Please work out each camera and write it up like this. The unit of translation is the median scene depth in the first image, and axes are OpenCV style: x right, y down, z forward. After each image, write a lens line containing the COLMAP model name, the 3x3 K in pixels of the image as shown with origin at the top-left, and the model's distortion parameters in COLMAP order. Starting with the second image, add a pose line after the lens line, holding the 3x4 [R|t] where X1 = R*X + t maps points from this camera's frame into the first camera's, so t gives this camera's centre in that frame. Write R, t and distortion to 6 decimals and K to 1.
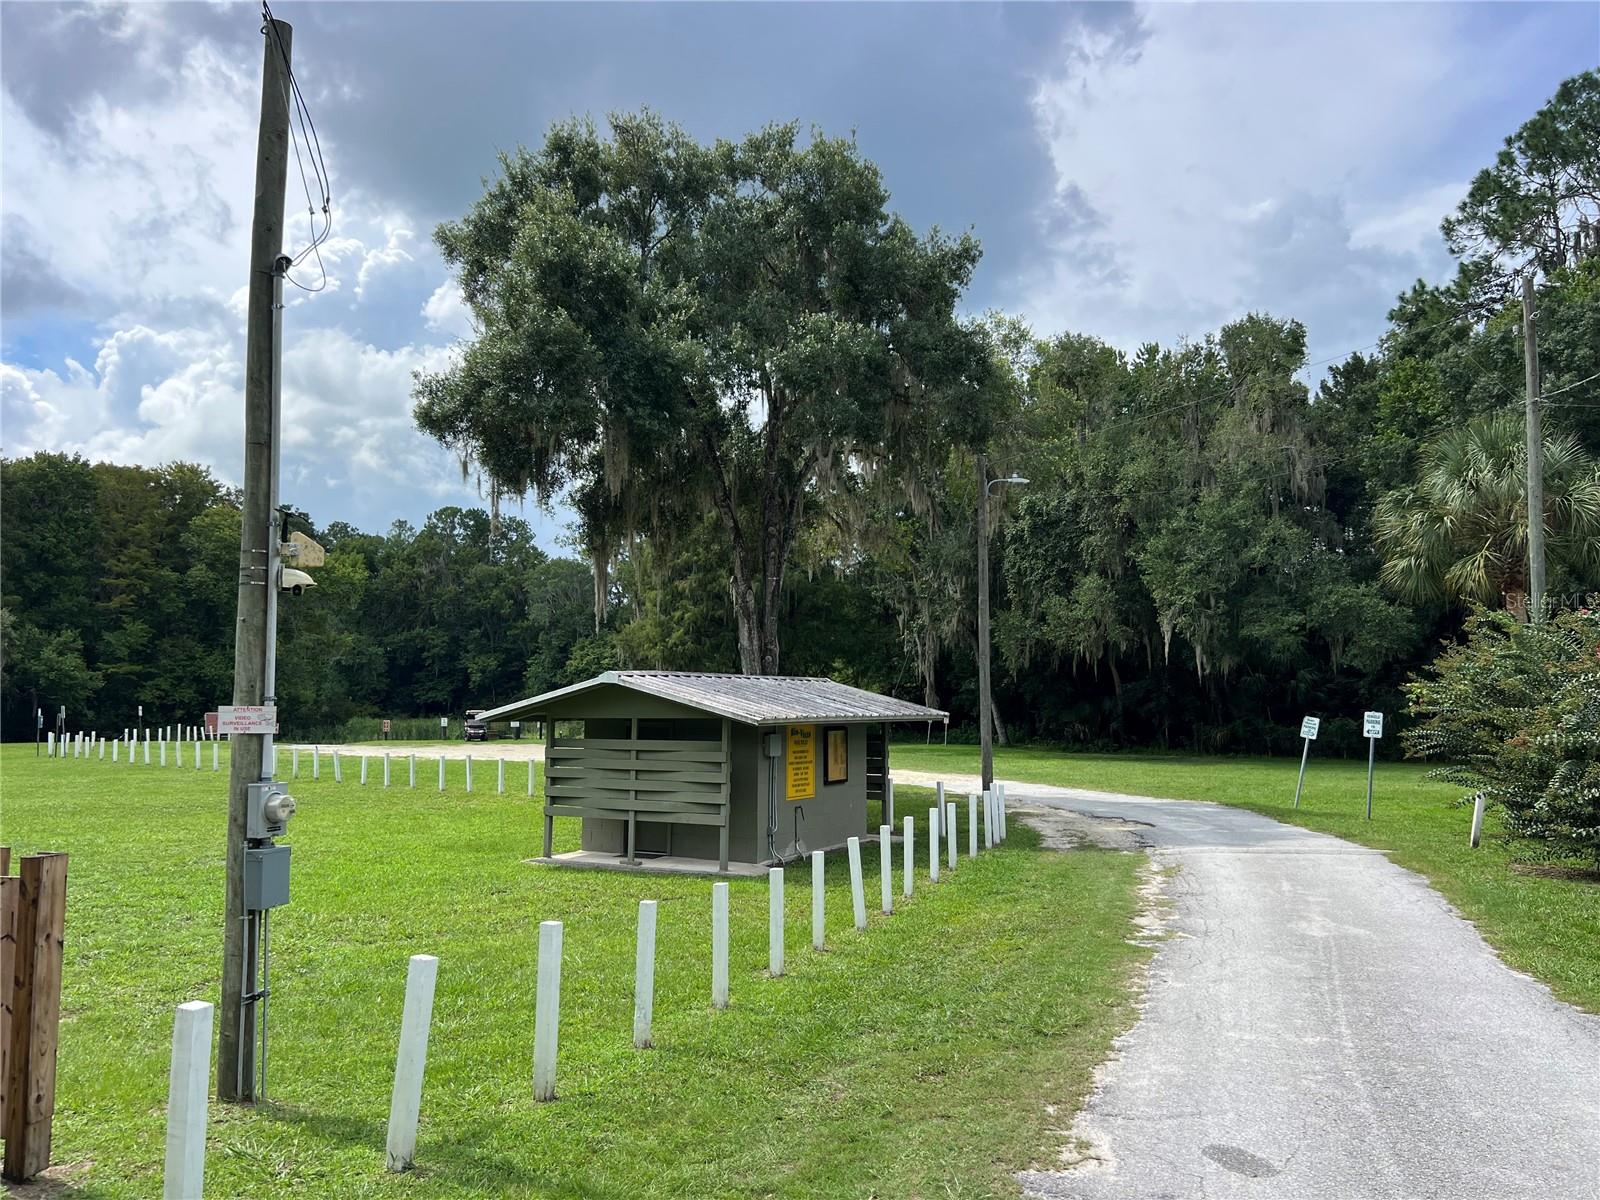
lens RADIAL K [[1212.0, 0, 800.0], [0, 1212.0, 600.0], [0, 0, 1]] dist [0.010580, 0.003087]
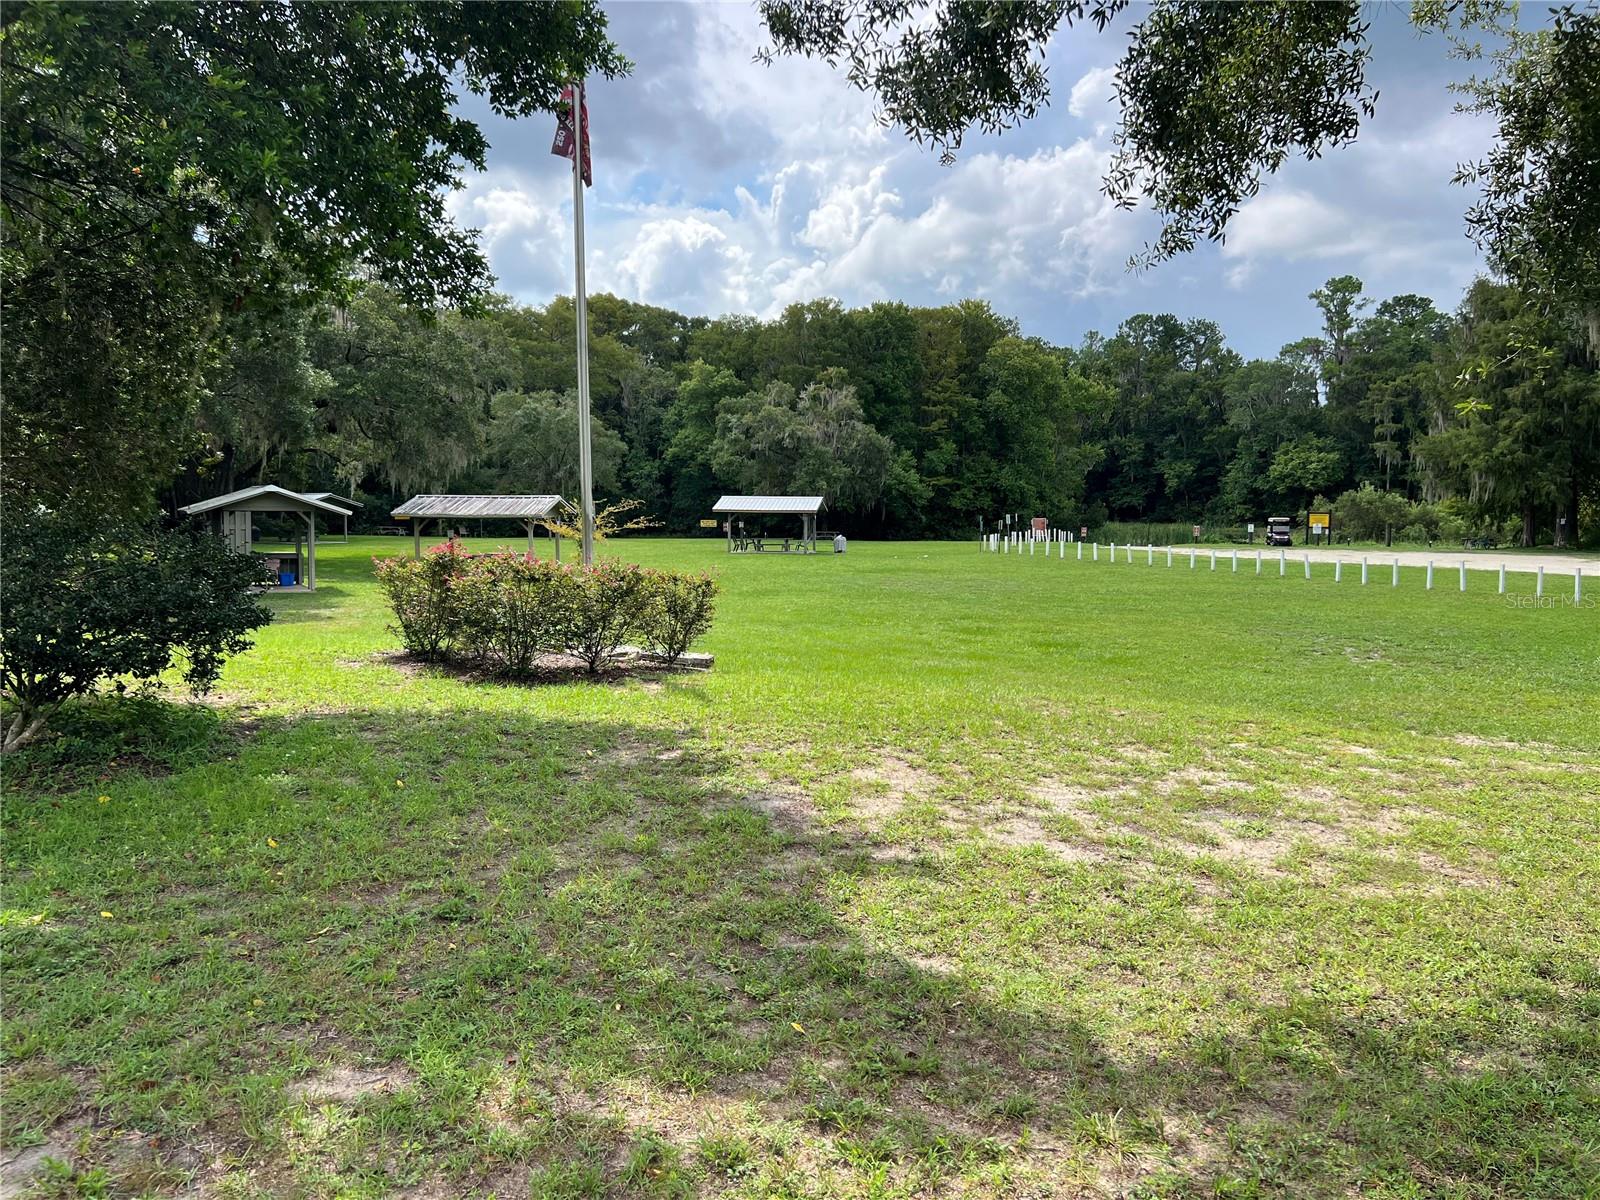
lens RADIAL K [[1212.0, 0, 800.0], [0, 1212.0, 600.0], [0, 0, 1]] dist [0.010580, 0.003087]
pose [[0.874039, 0.038523, -0.484325, -0.088368], [0.040282, 0.987674, 0.151254, -0.014282], [0.484182, -0.151712, 0.861714, -0.119035]]
